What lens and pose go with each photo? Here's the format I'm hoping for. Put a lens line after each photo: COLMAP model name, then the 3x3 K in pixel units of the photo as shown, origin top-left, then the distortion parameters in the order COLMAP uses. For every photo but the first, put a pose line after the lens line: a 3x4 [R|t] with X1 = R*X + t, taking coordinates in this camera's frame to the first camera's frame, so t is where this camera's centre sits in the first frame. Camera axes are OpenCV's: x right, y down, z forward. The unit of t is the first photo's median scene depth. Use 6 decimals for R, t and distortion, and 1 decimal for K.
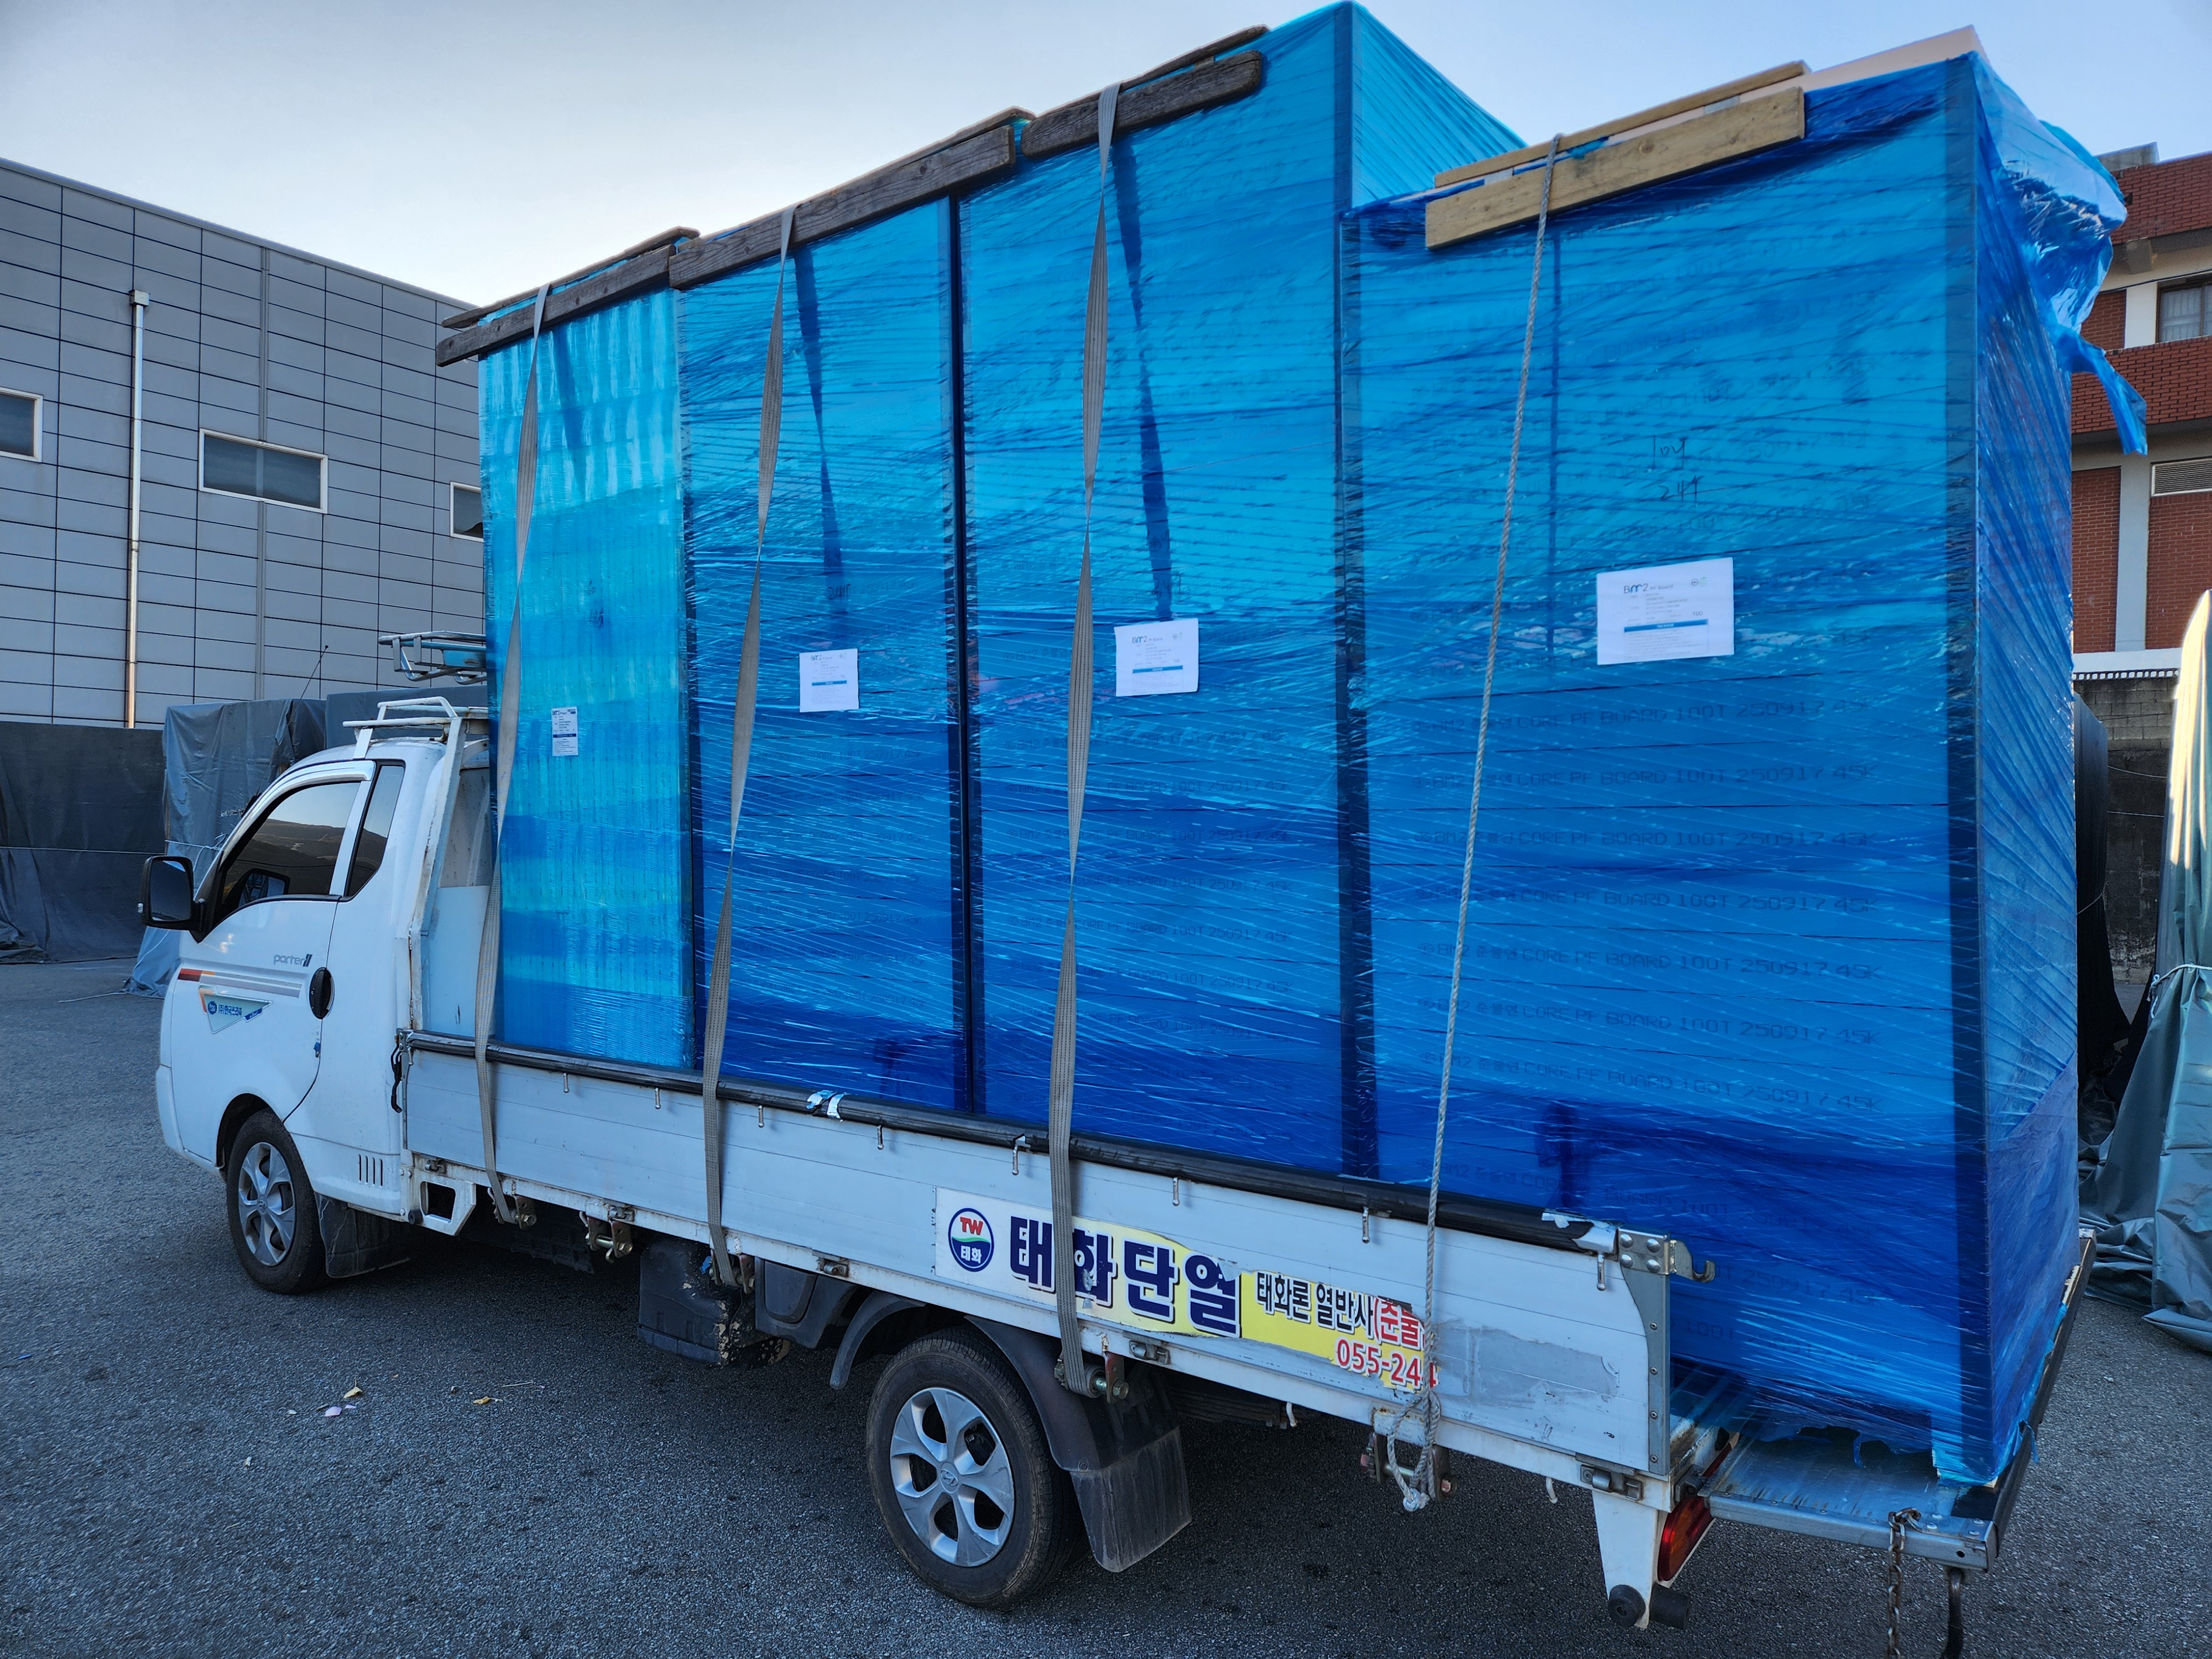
lens RADIAL K [[1494.9, 0, 1251.0], [0, 1494.9, 827.9], [0, 0, 1]] dist [0.096880, -0.044540]
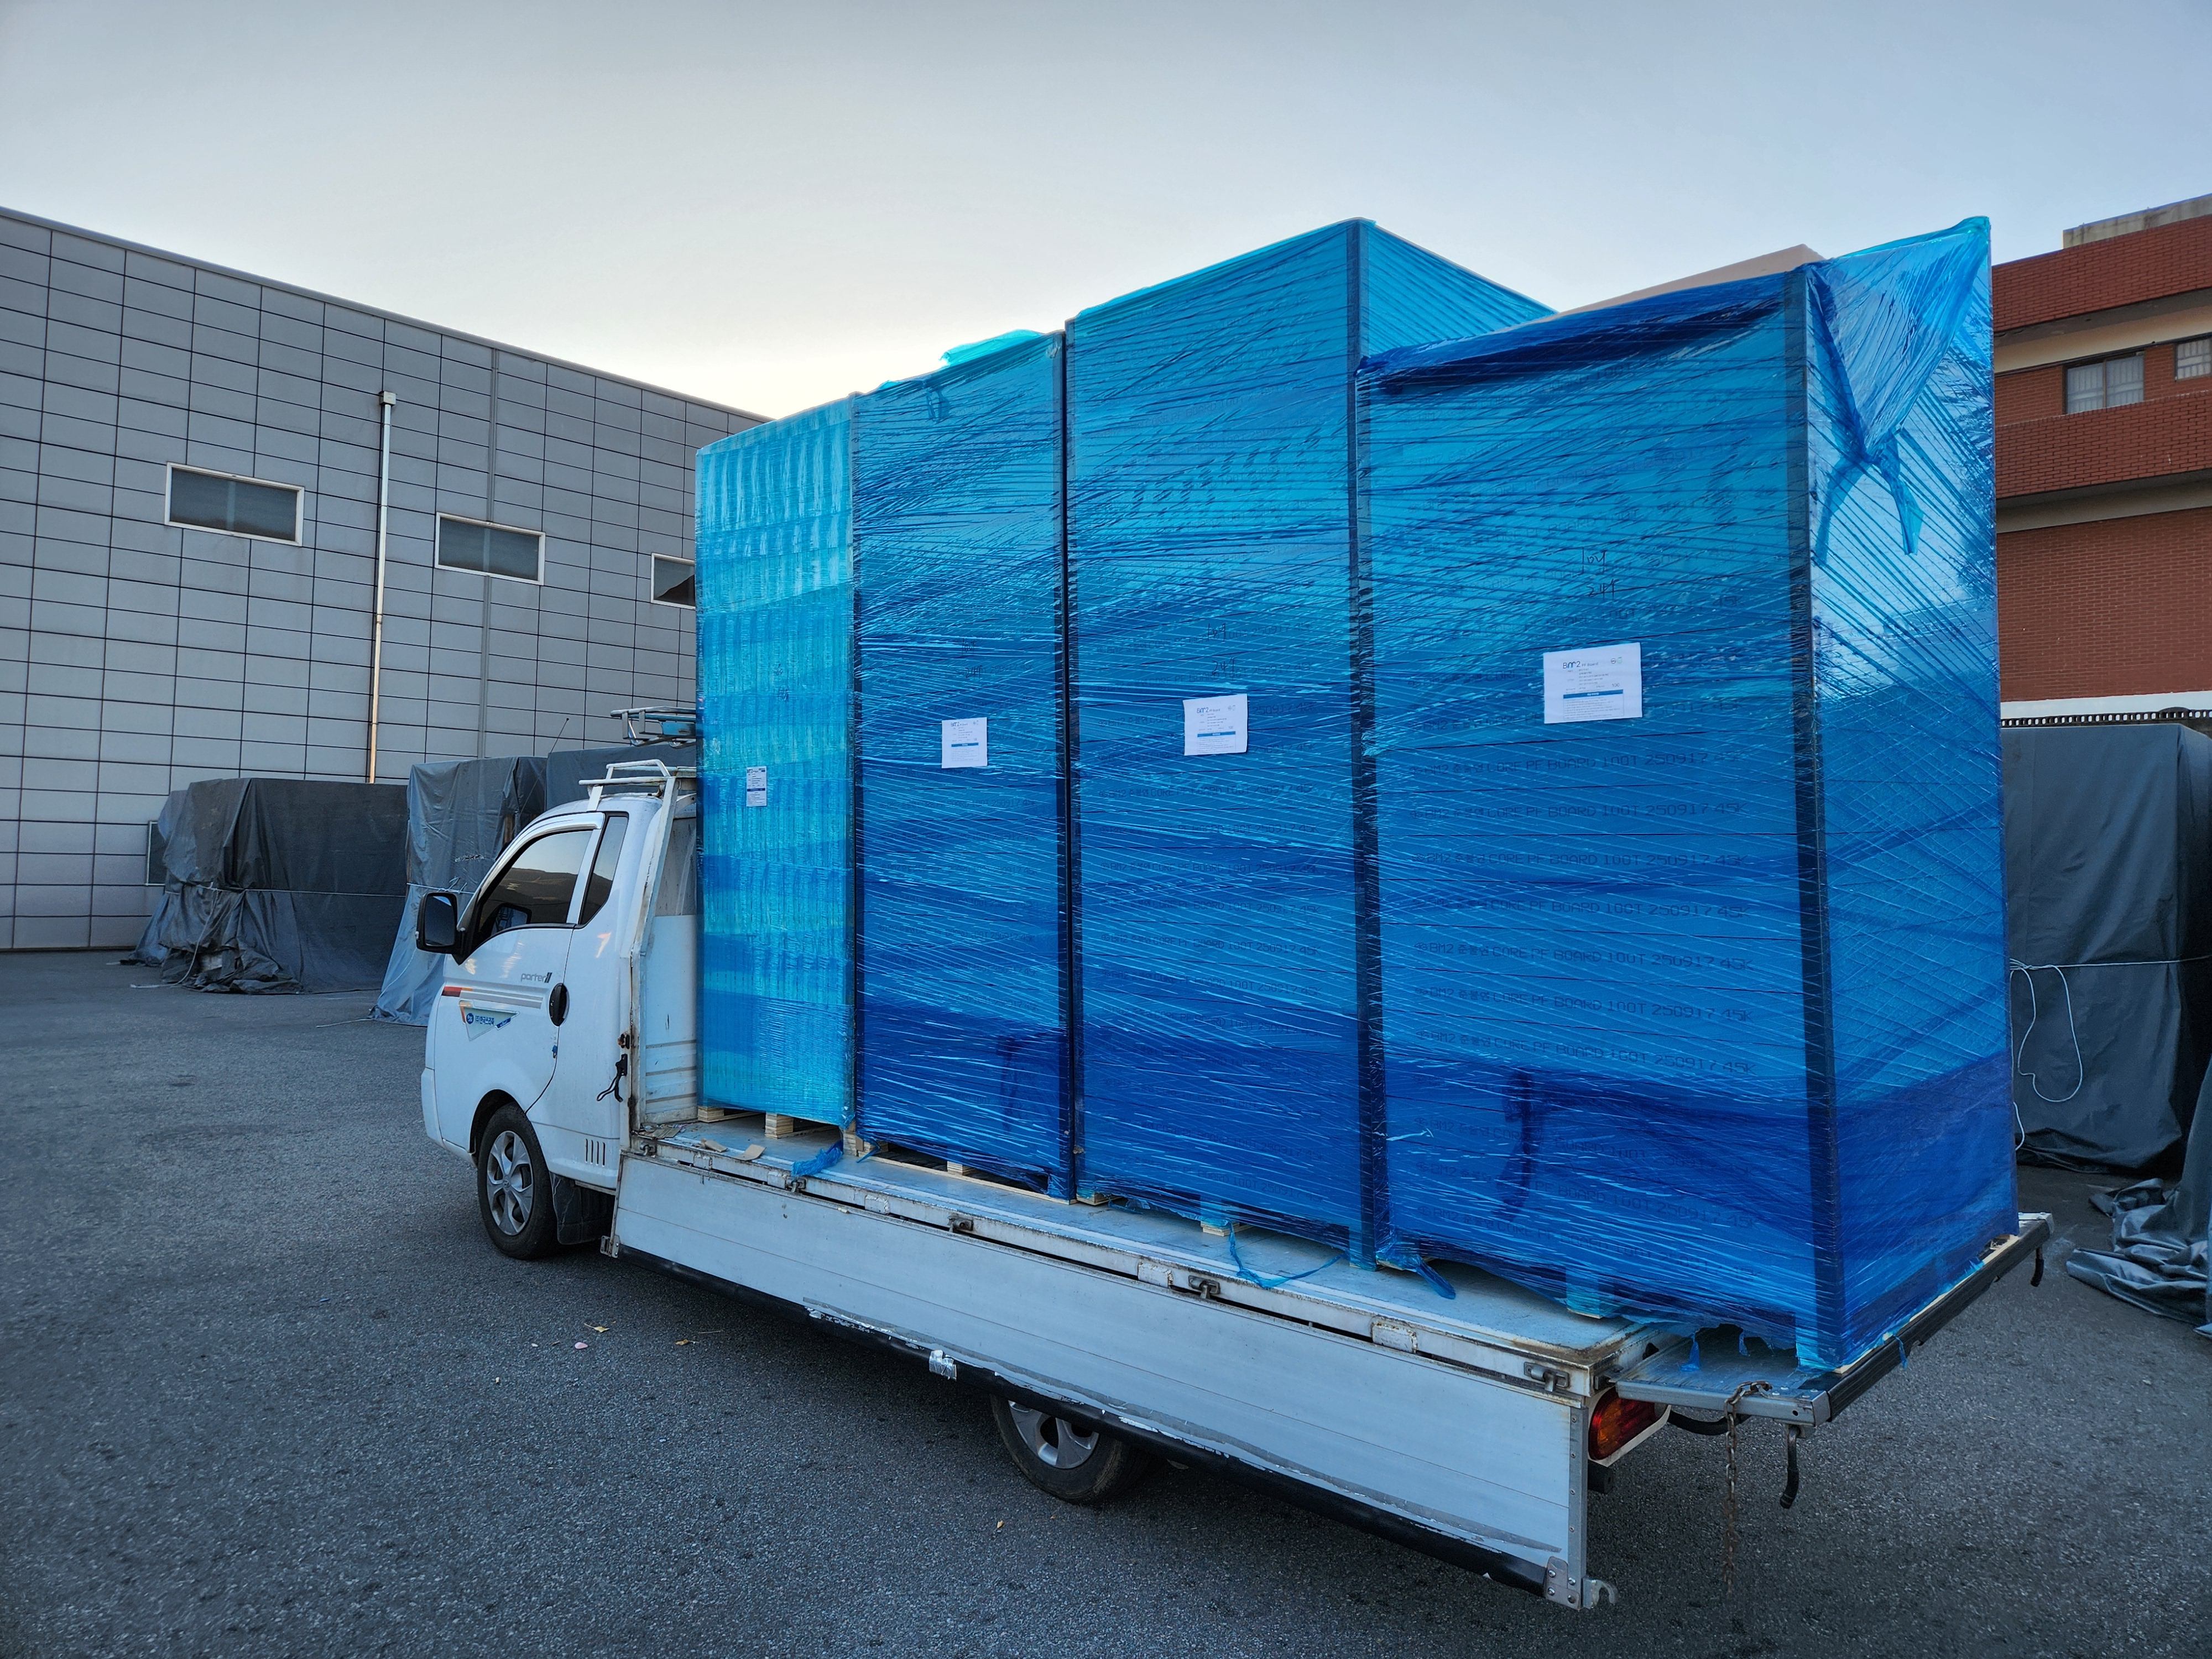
lens RADIAL K [[1494.9, 0, 1251.0], [0, 1494.9, 827.9], [0, 0, 1]] dist [0.096880, -0.044540]
pose [[0.995157, -0.000159, -0.098302, 0.073977], [-0.003698, 0.999230, -0.039050, 0.018594], [0.098232, 0.039225, 0.994390, -0.192999]]
